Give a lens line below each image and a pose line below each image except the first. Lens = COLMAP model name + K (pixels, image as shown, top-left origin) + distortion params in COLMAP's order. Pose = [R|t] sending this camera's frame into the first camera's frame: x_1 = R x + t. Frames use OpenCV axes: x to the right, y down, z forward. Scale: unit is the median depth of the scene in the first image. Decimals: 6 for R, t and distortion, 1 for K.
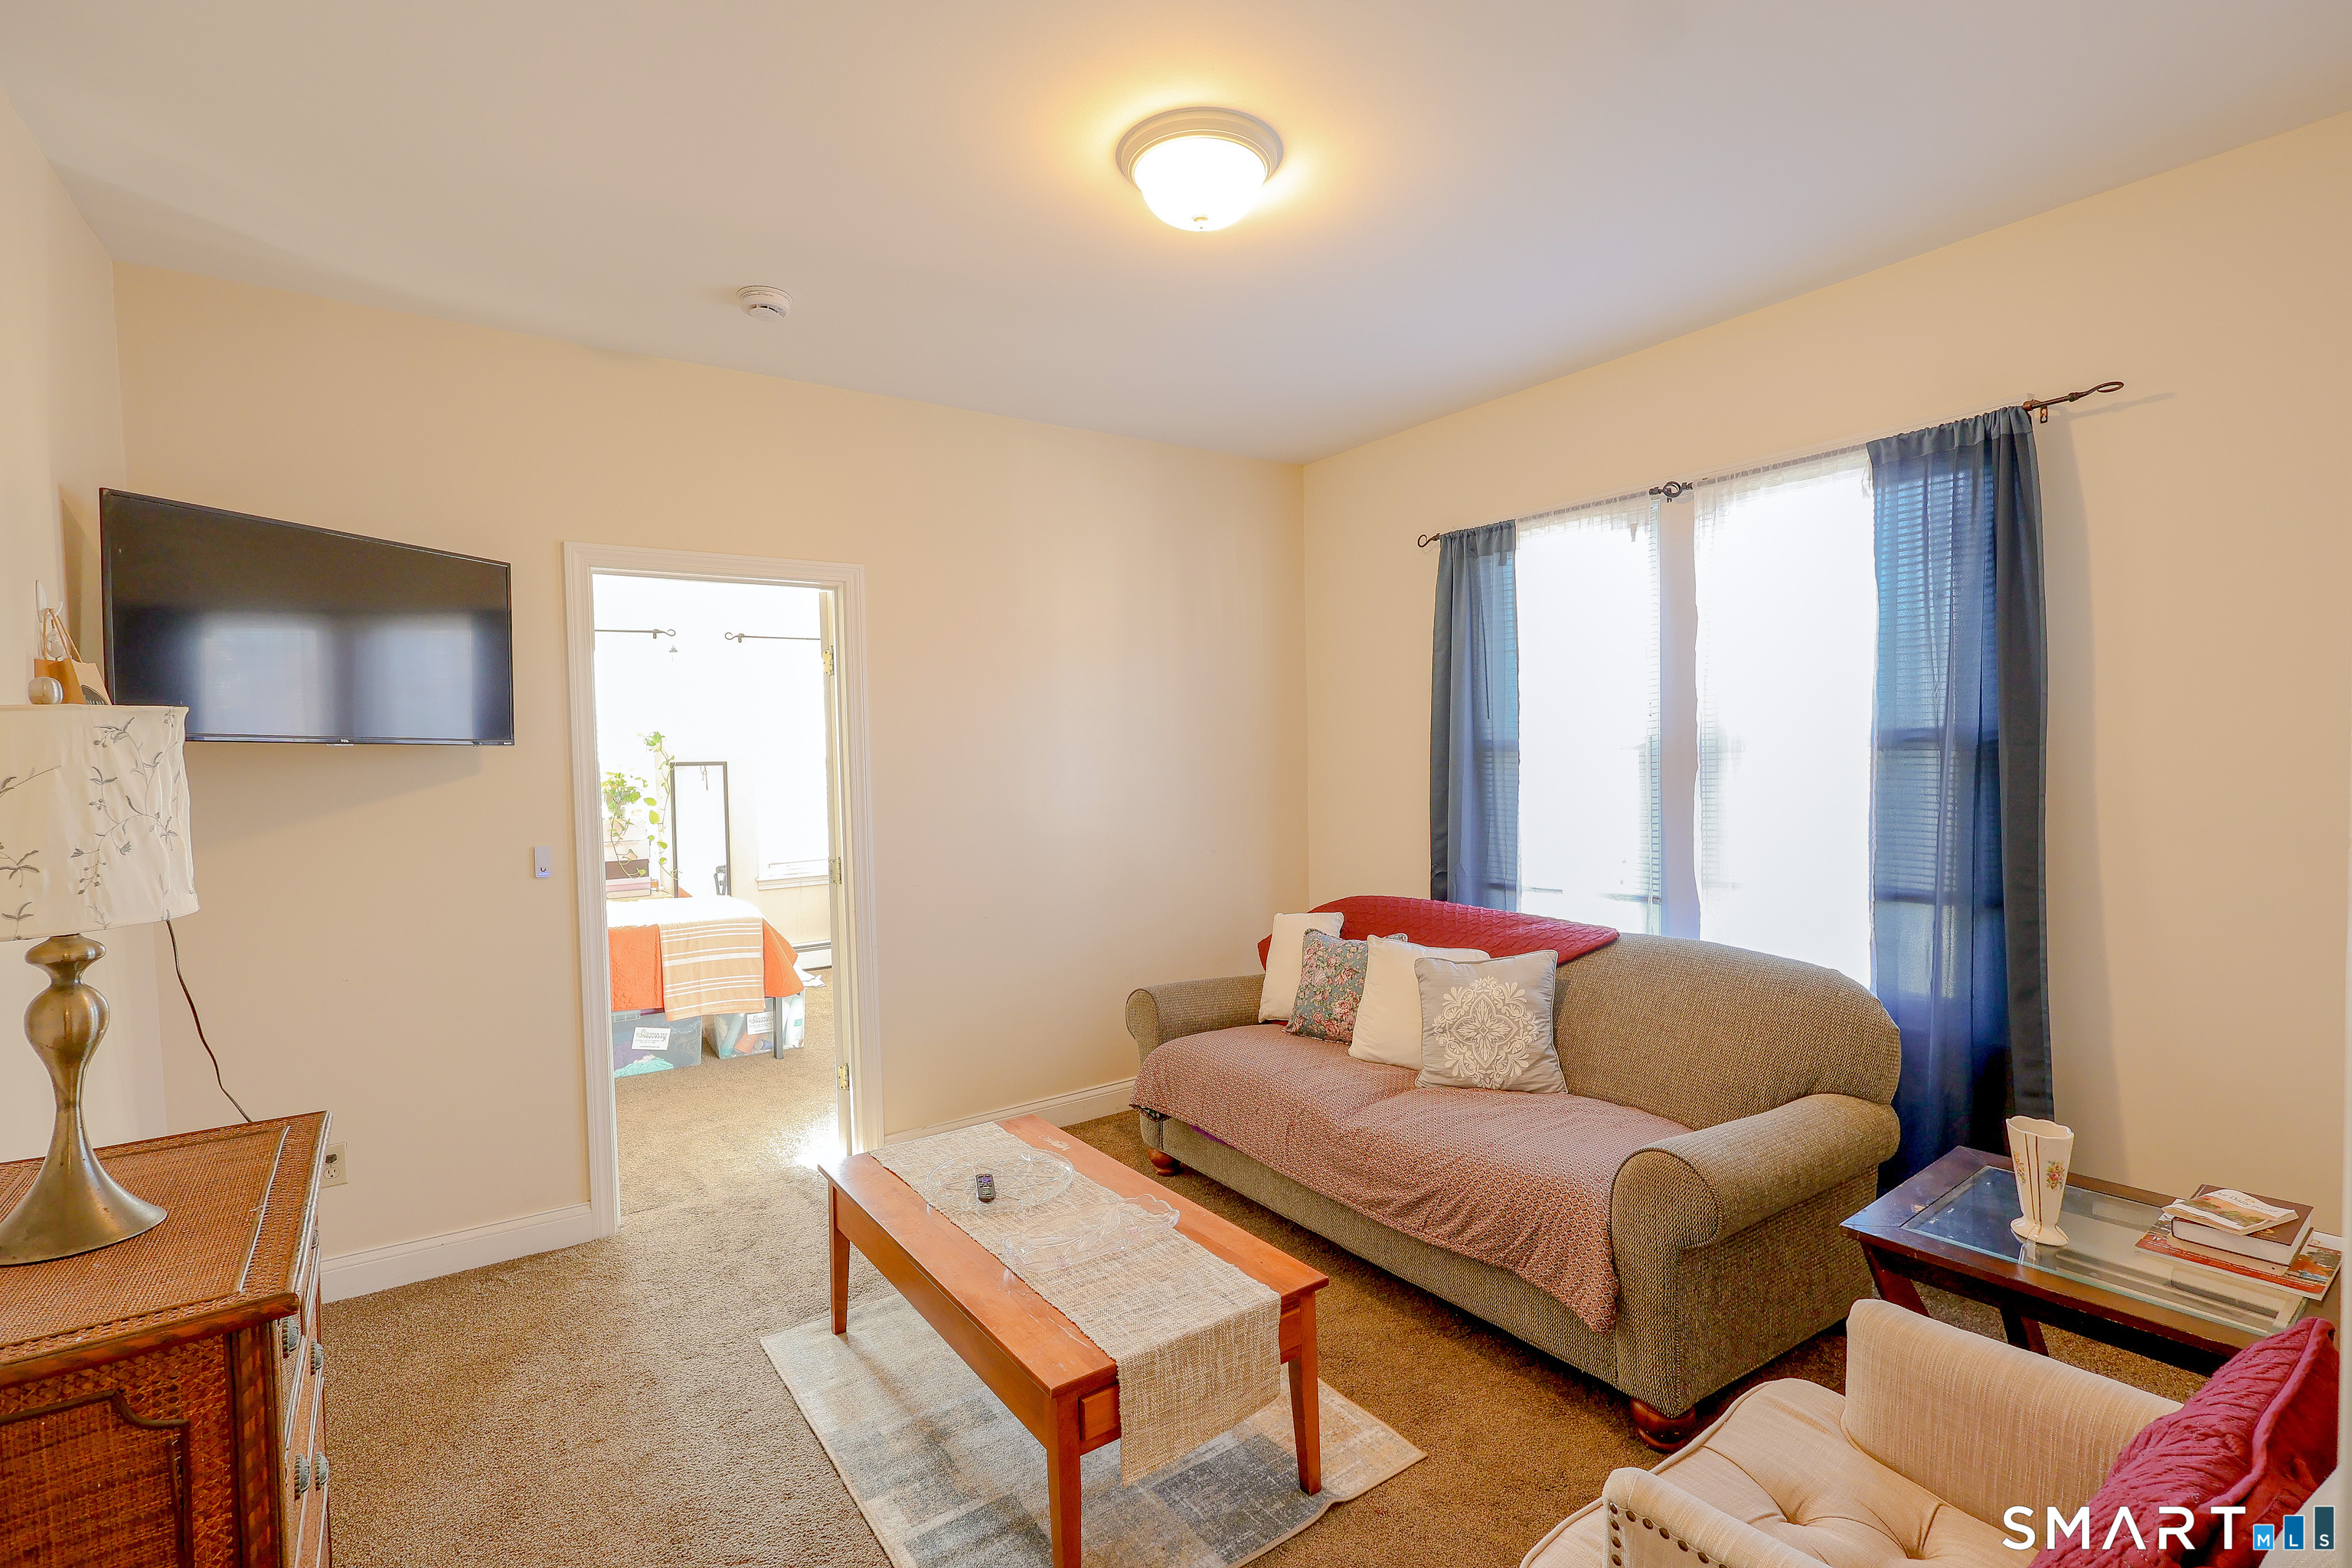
lens RADIAL K [[1075.8, 0, 1181.9], [0, 1075.8, 789.9], [0, 0, 1]] dist [-0.012426, 0.002537]
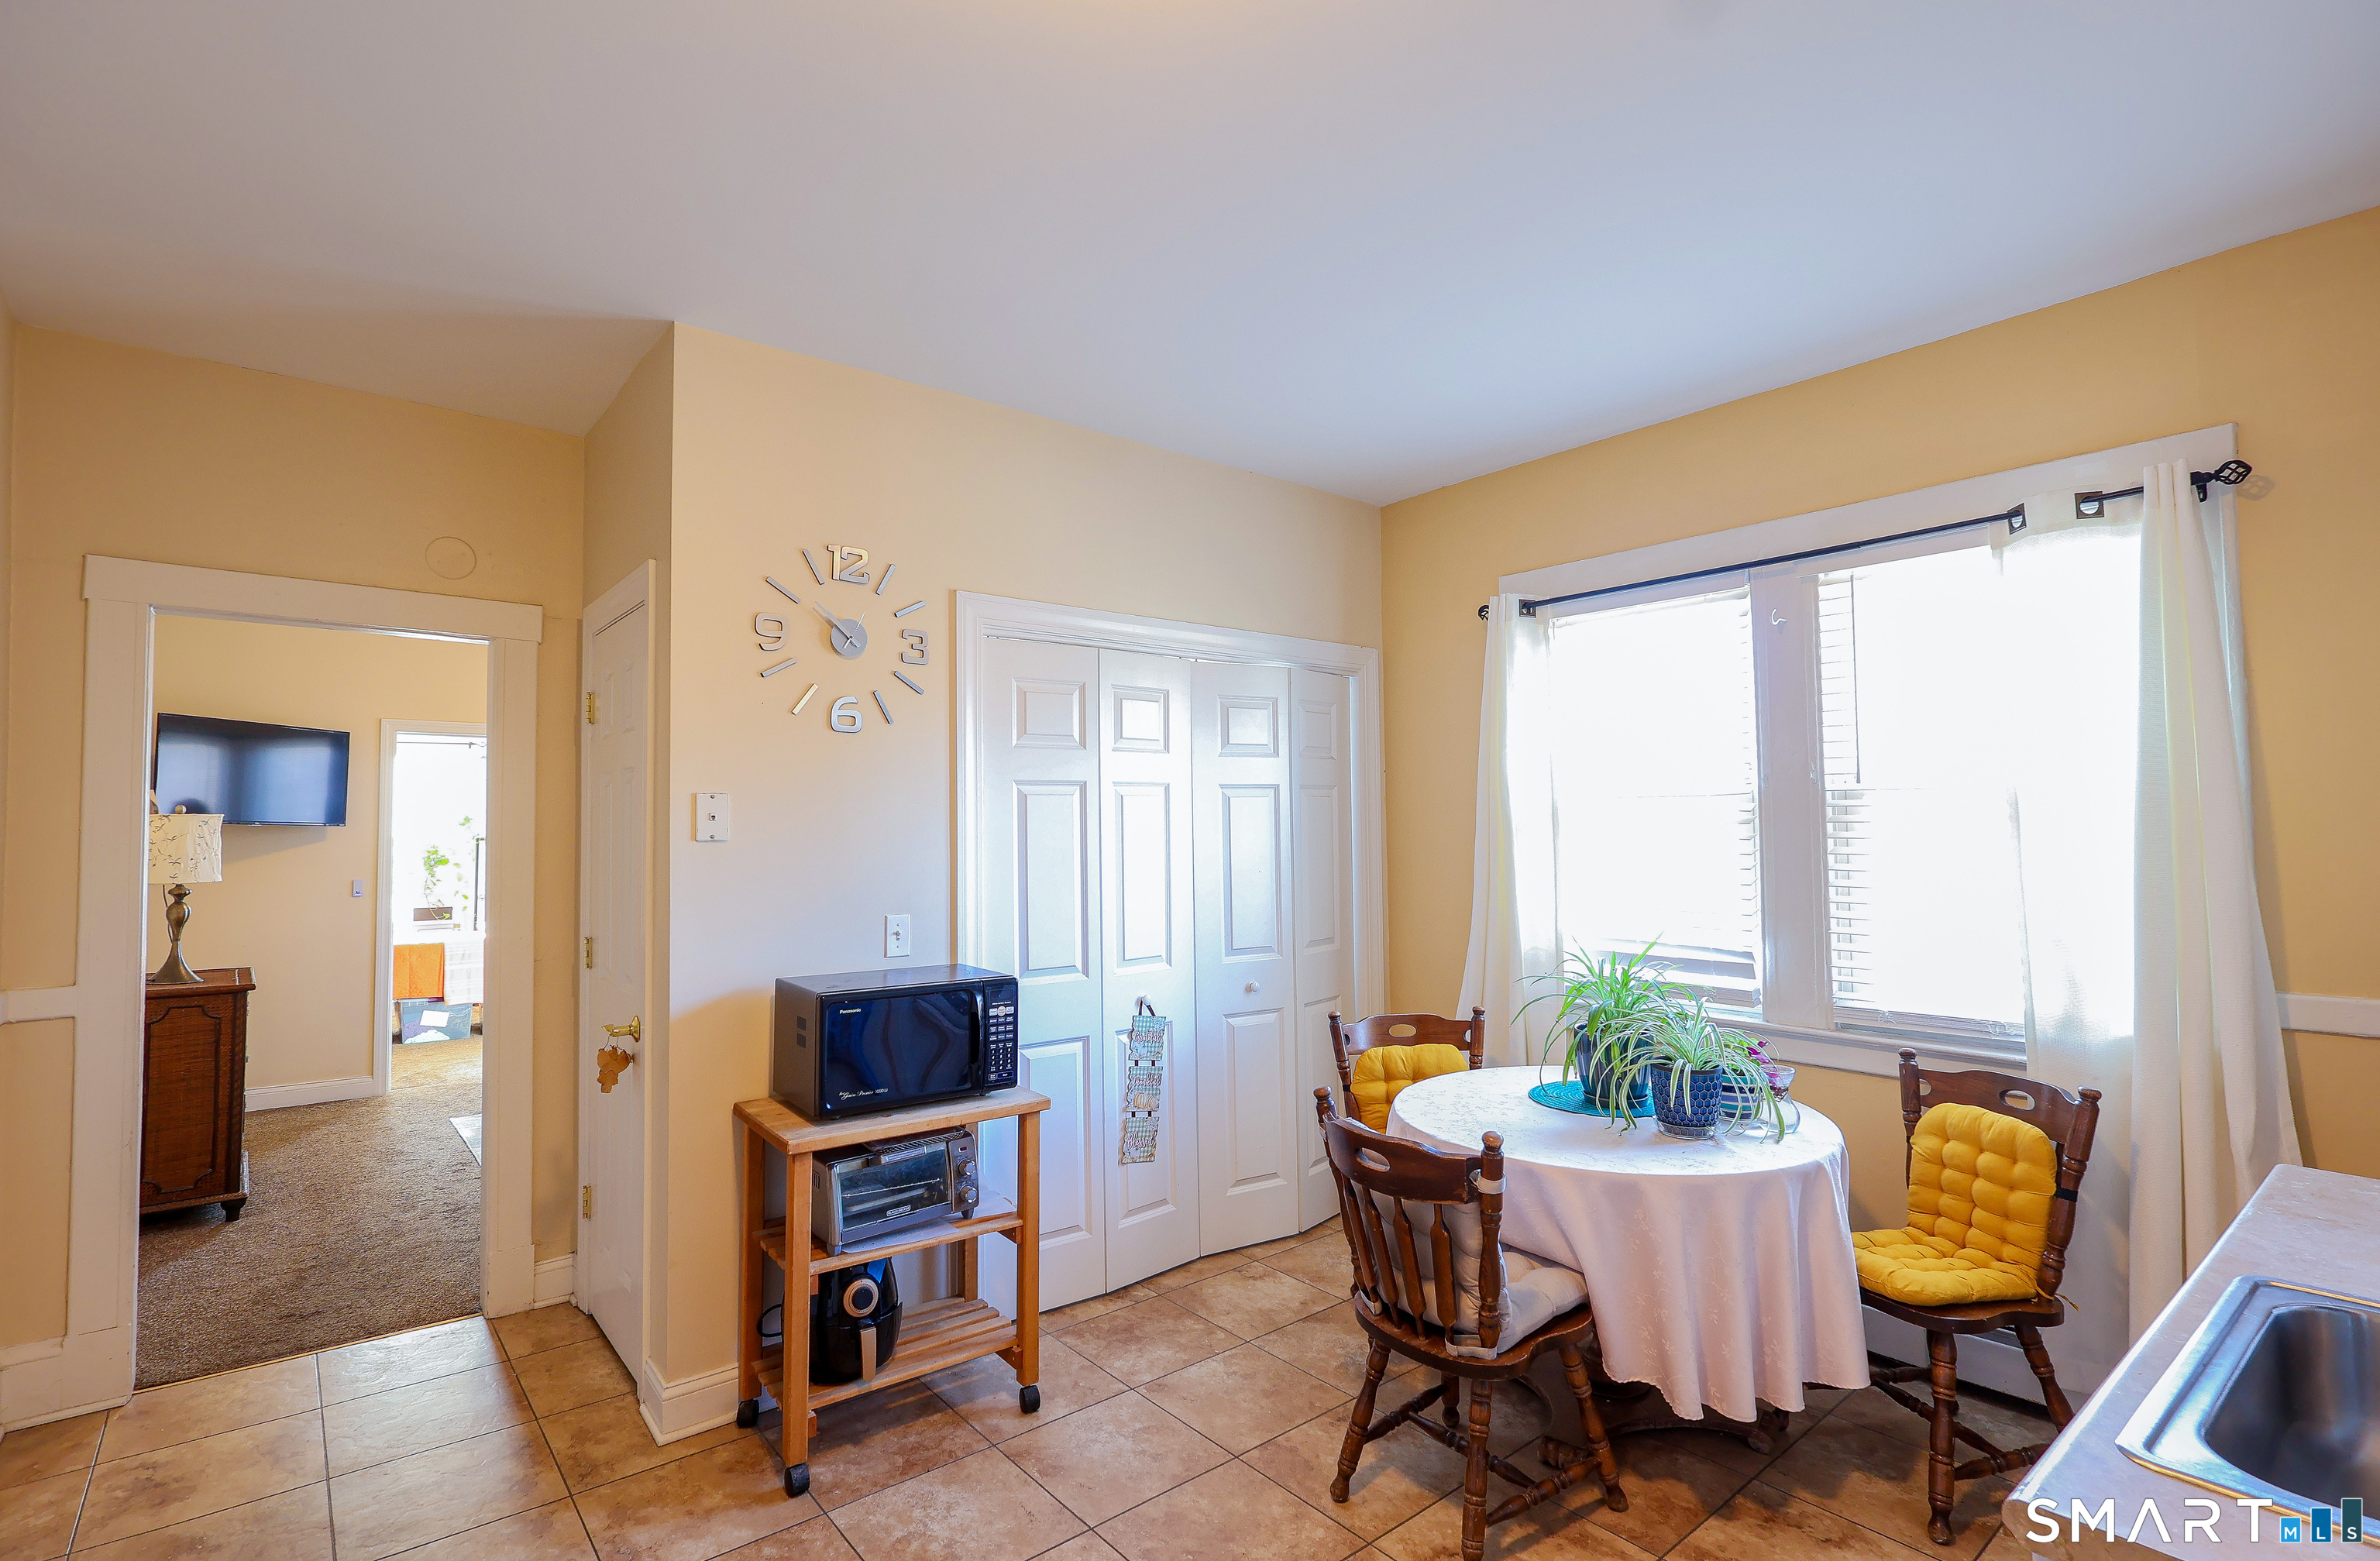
lens RADIAL K [[1088.6, 0, 1180.8], [0, 1088.6, 773.5], [0, 0, 1]] dist [-0.012426, 0.002537]
pose [[0.996603, 0.009373, 0.081815, 0.780912], [-0.001922, 0.995879, -0.090672, 0.042159], [-0.082328, 0.090207, 0.992514, -1.163463]]
